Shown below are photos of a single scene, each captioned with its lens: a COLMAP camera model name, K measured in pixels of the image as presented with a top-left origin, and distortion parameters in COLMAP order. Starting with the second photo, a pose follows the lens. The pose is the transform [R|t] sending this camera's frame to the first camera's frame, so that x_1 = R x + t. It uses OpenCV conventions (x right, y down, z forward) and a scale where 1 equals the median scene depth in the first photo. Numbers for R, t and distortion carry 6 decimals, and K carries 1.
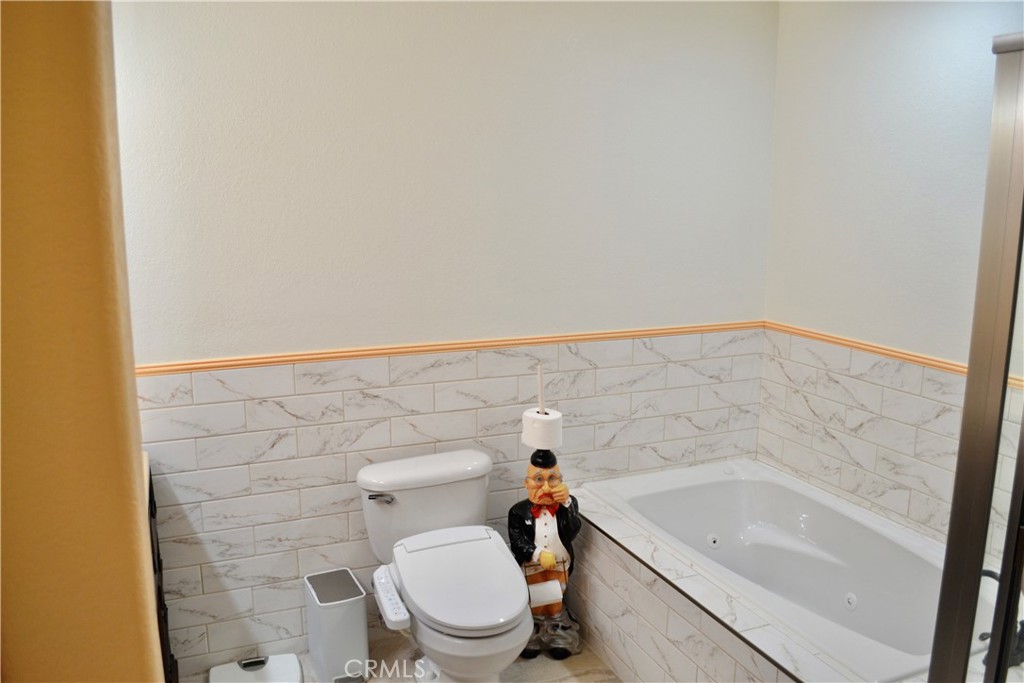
lens RADIAL K [[820.1, 0, 513.4], [0, 820.1, 342.4], [0, 0, 1]] dist [-0.080531, 0.008230]
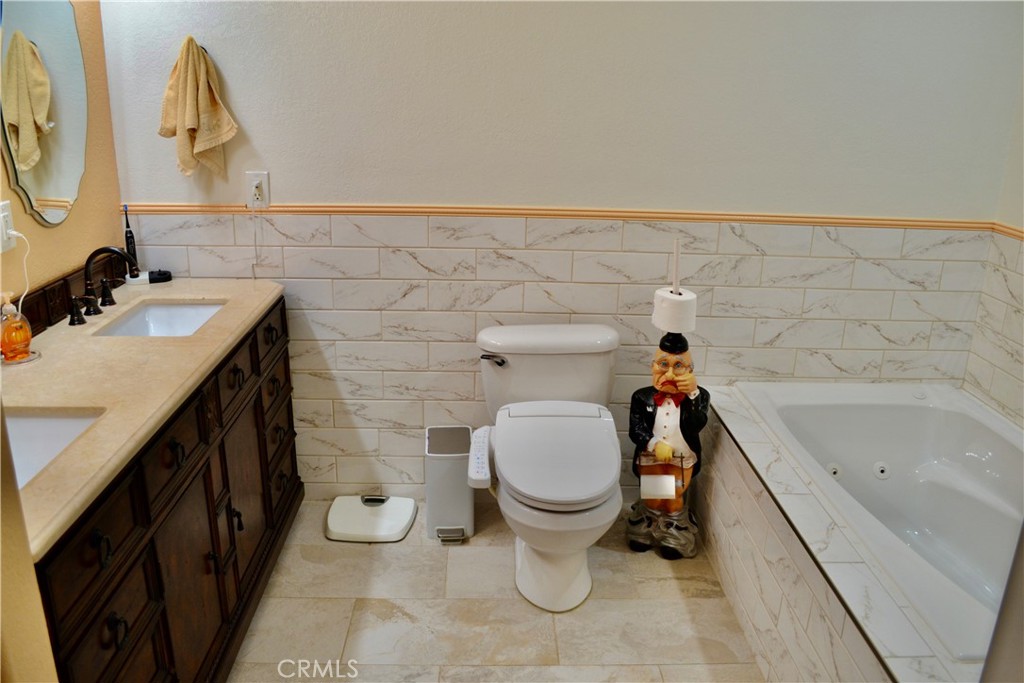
lens RADIAL K [[820.1, 0, 506.4], [0, 820.1, 342.9], [0, 0, 1]] dist [-0.080531, 0.008230]
pose [[0.929296, 0.131121, -0.345277, 0.180330], [-0.087772, 0.986481, 0.138389, 0.031974], [0.358754, -0.098299, 0.928242, 0.087126]]
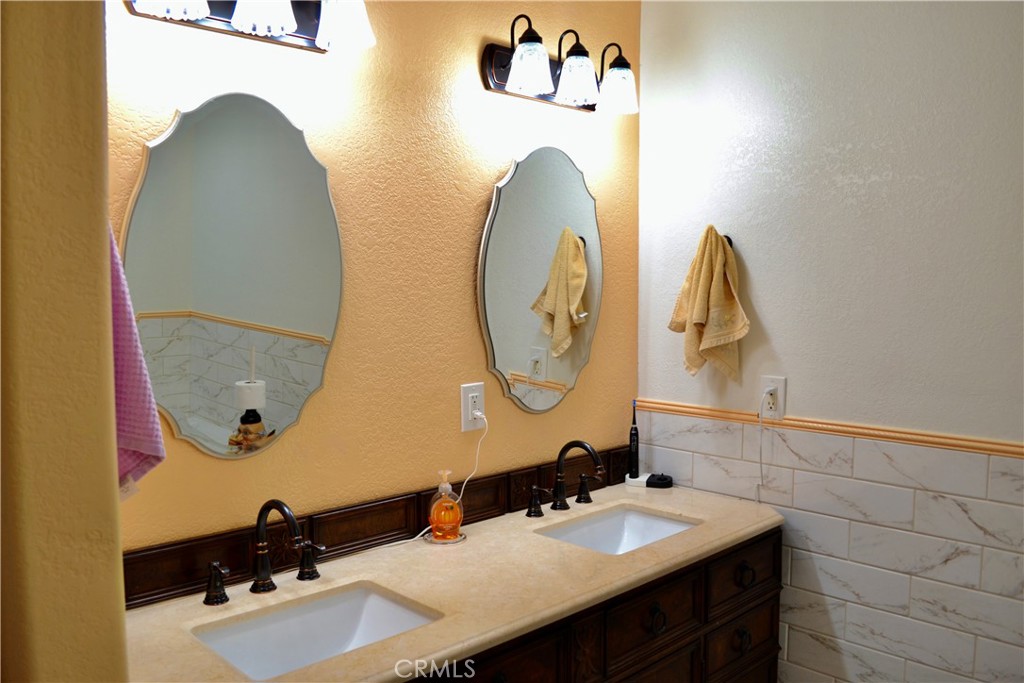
lens RADIAL K [[820.1, 0, 509.4], [0, 820.1, 342.6], [0, 0, 1]] dist [-0.080531, 0.008230]
pose [[0.352678, 0.065469, -0.933451, 0.210100], [-0.173242, 0.984873, 0.003621, 0.000603], [0.919568, 0.160436, 0.358685, 0.351263]]
